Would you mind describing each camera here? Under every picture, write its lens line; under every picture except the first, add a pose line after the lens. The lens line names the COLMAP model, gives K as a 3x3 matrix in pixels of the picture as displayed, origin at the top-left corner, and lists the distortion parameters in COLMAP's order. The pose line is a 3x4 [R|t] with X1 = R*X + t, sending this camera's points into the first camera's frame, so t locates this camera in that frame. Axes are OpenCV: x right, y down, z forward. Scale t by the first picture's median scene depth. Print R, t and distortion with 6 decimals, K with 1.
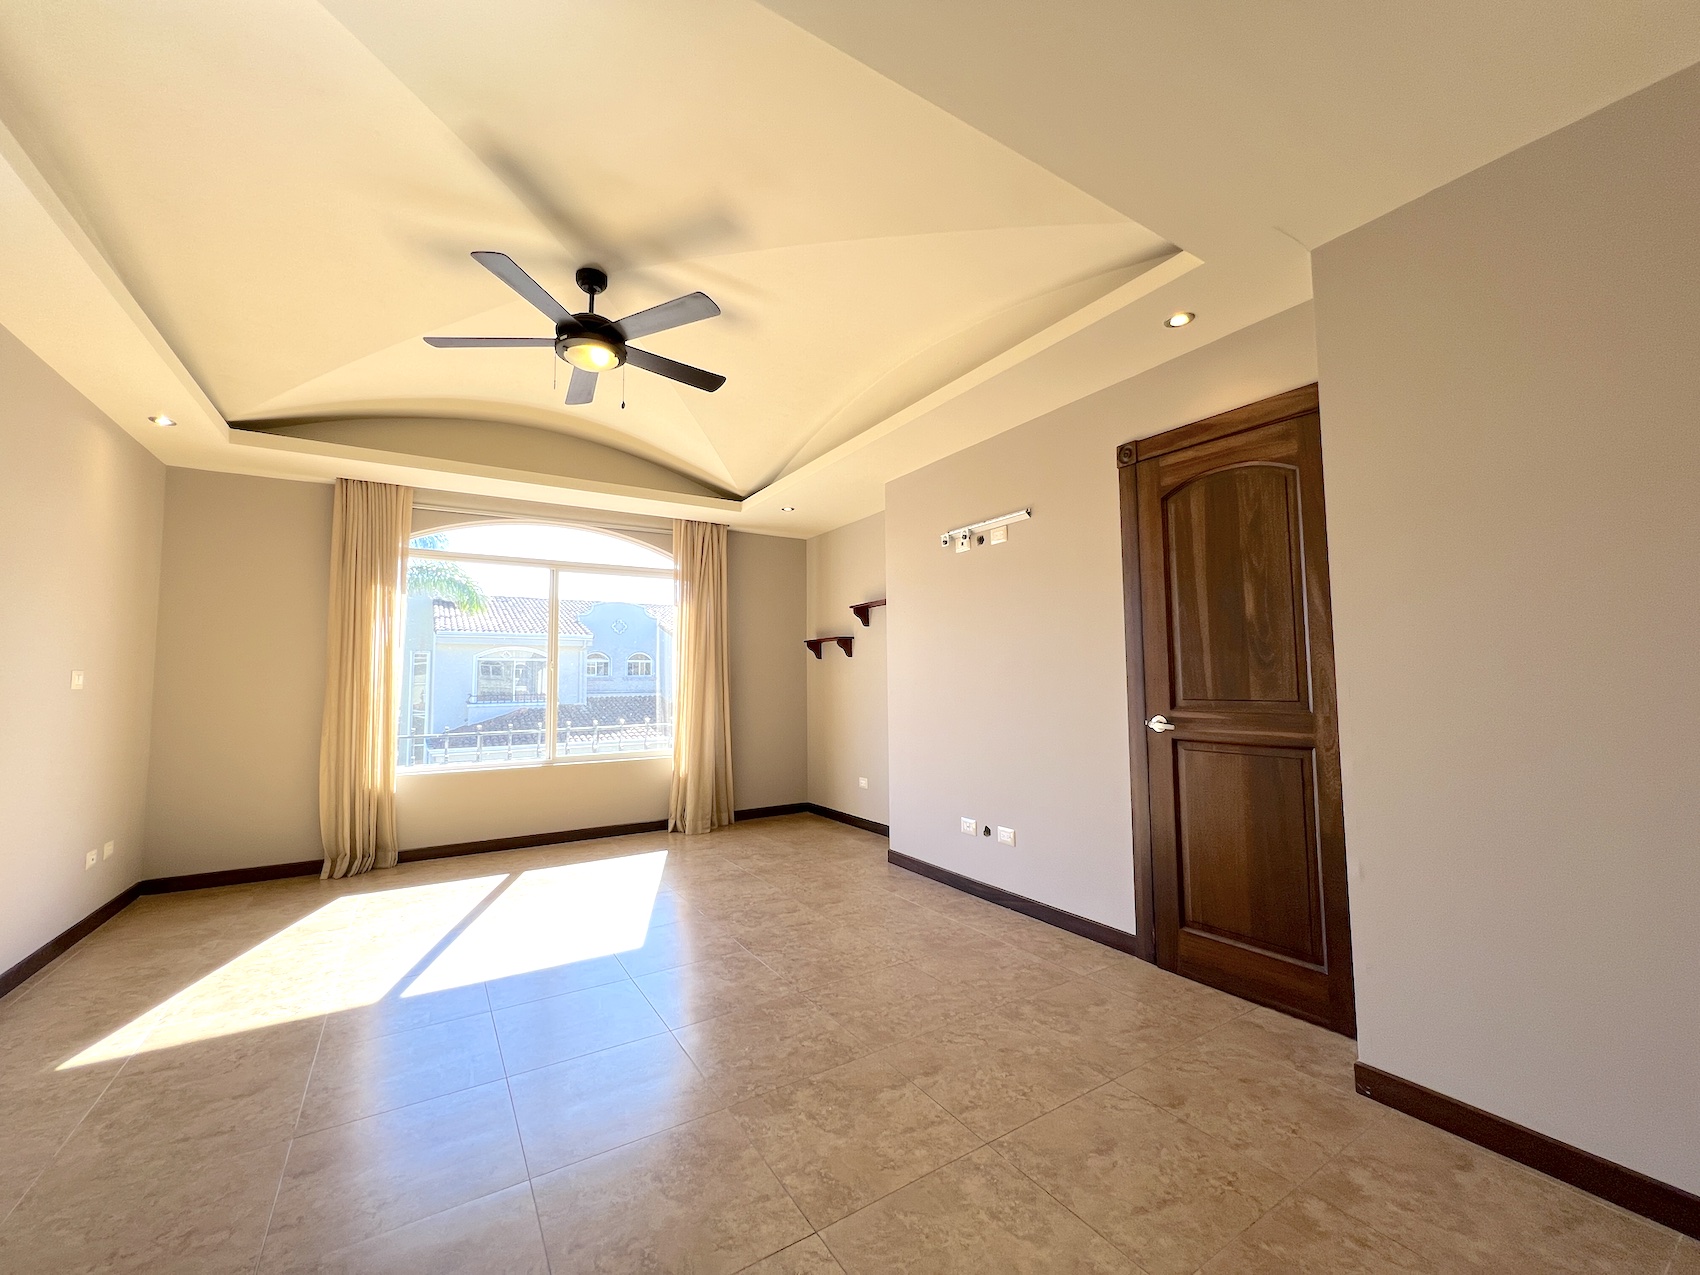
lens RADIAL K [[680.1, 0, 845.7], [0, 680.1, 635.7], [0, 0, 1]] dist [0.000560, 0.000349]
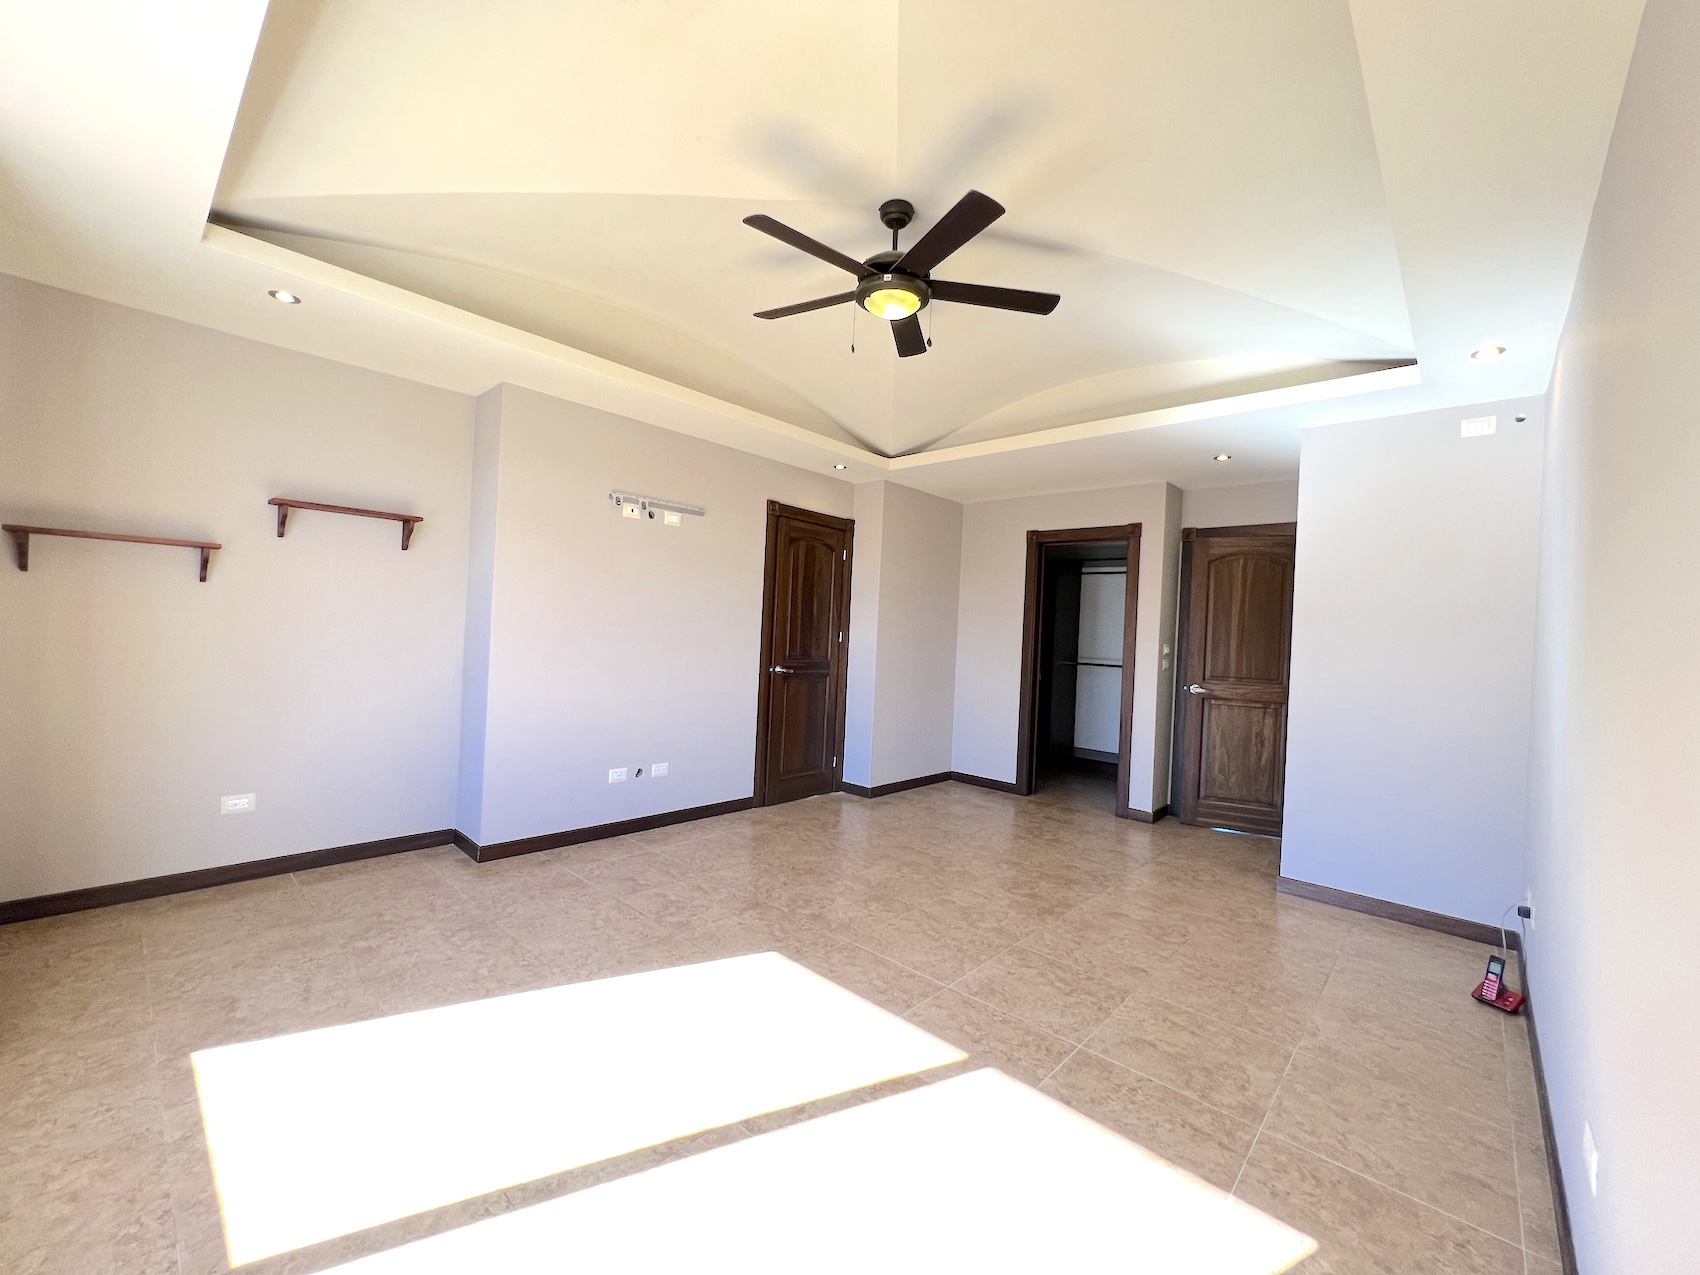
lens RADIAL K [[680.1, 0, 846.2], [0, 680.1, 640.2], [0, 0, 1]] dist [0.000560, 0.000349]
pose [[-0.261968, -0.011318, 0.965010, -1.209269], [-0.107563, 0.994043, -0.017541, 0.060188], [-0.959064, -0.108395, -0.261625, 1.219241]]
